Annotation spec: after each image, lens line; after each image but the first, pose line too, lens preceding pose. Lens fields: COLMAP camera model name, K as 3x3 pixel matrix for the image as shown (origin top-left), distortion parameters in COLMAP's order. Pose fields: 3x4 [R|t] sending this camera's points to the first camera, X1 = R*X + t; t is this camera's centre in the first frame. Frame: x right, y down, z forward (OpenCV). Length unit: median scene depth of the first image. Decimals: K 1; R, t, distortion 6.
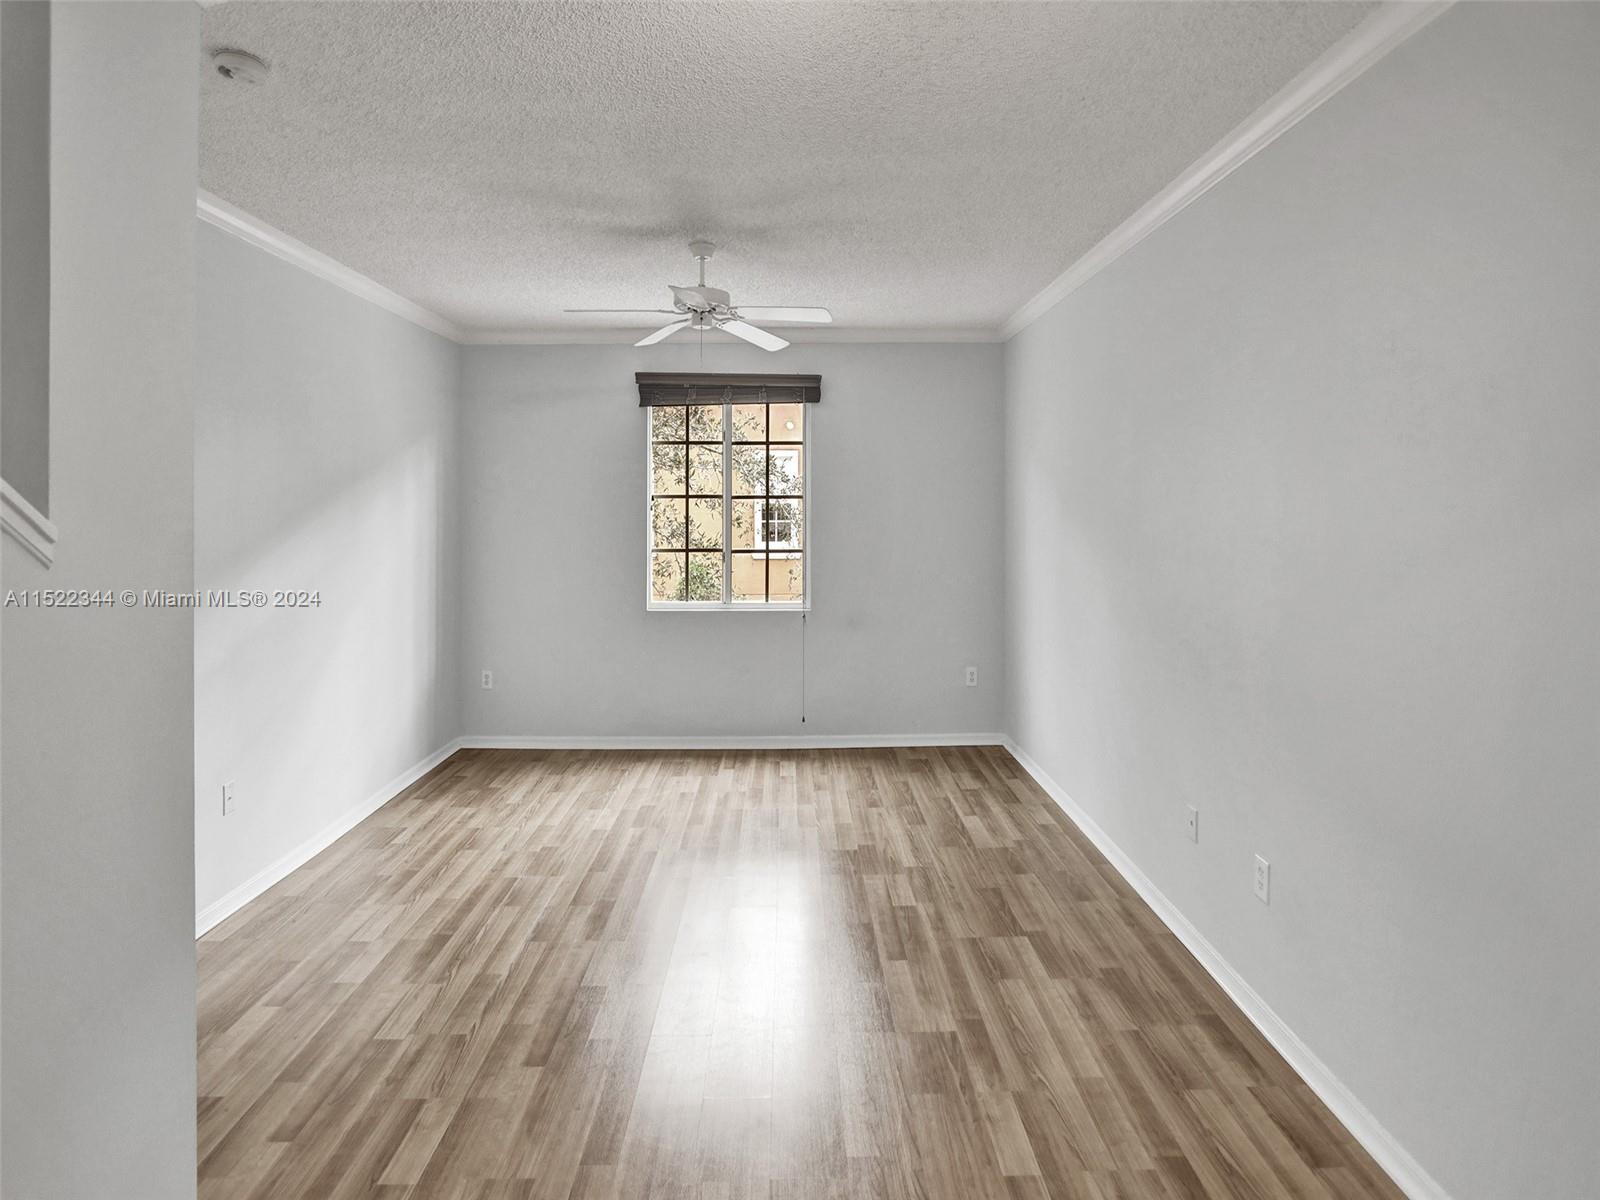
lens RADIAL K [[808.8, 0, 805.9], [0, 808.8, 575.6], [0, 0, 1]] dist [-0.062448, 0.026931]
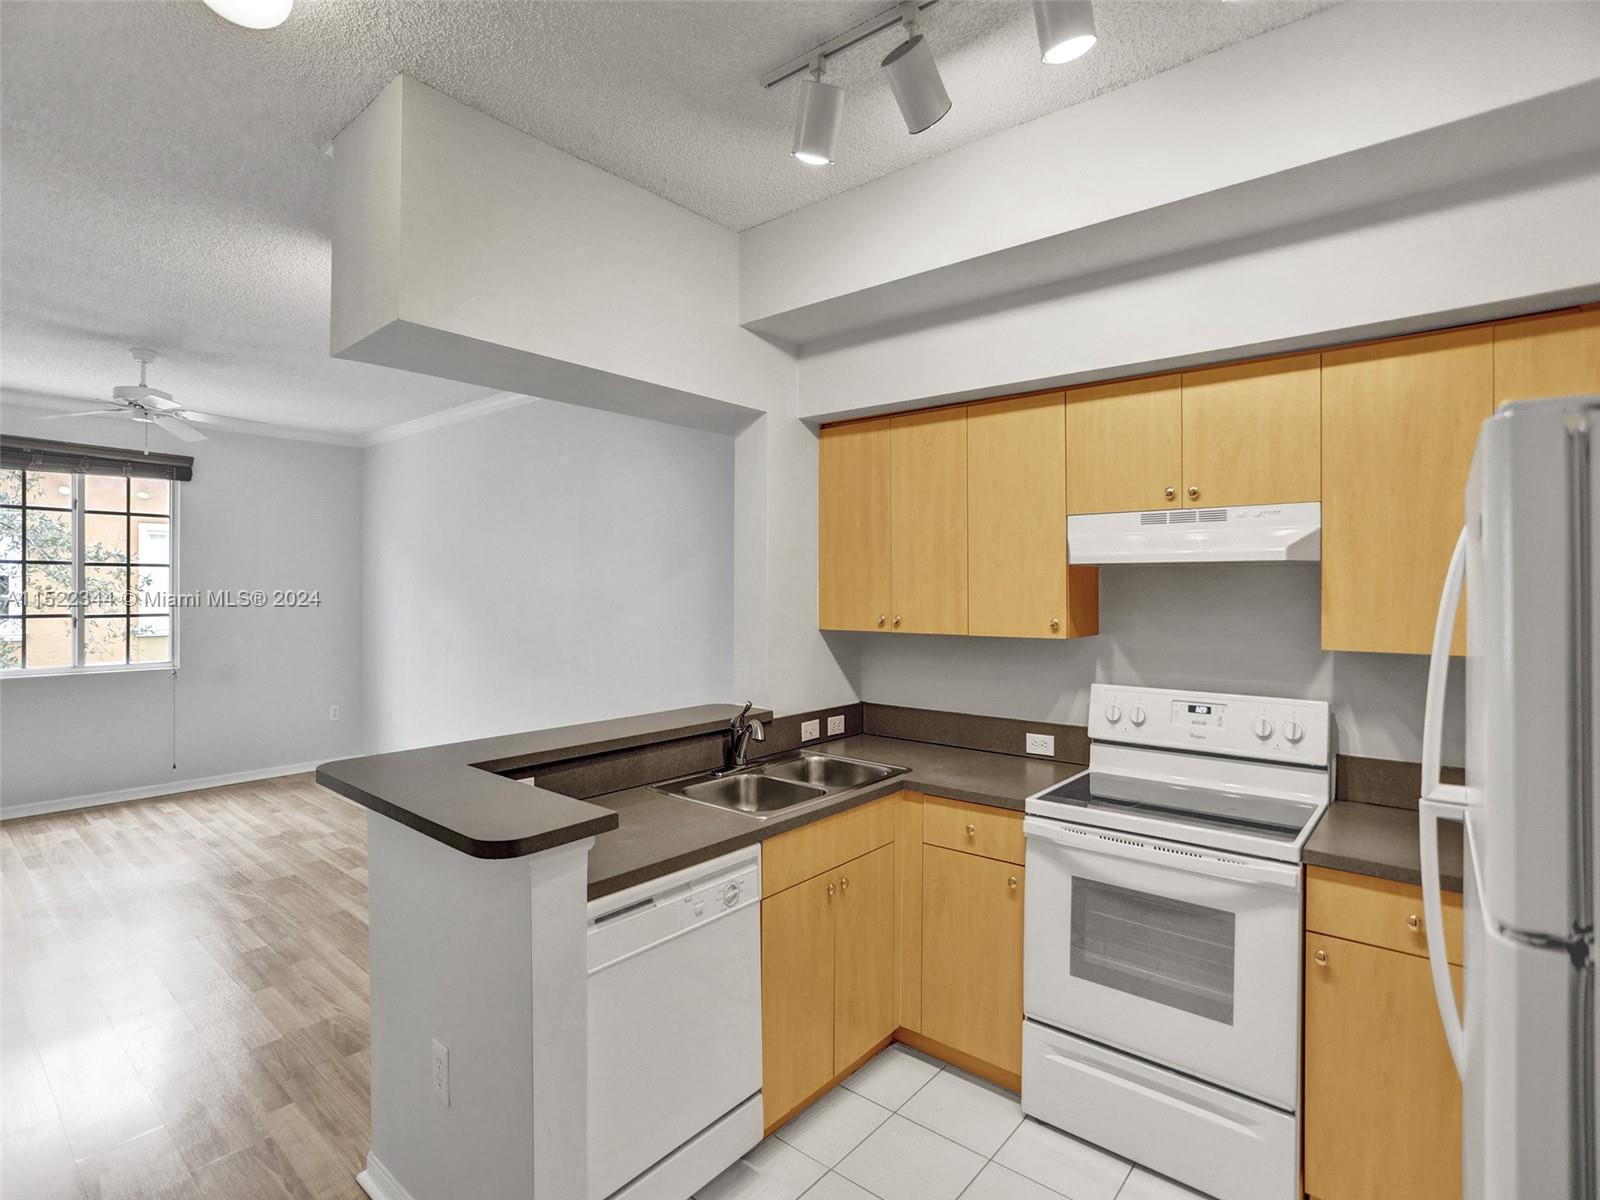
lens RADIAL K [[808.8, 0, 805.9], [0, 808.8, 575.6], [0, 0, 1]] dist [-0.062448, 0.026931]
pose [[0.653930, 0.016103, 0.756384, -0.347951], [0.053856, 0.996246, -0.067770, 0.054747], [-0.754636, 0.085053, 0.650608, -0.501582]]
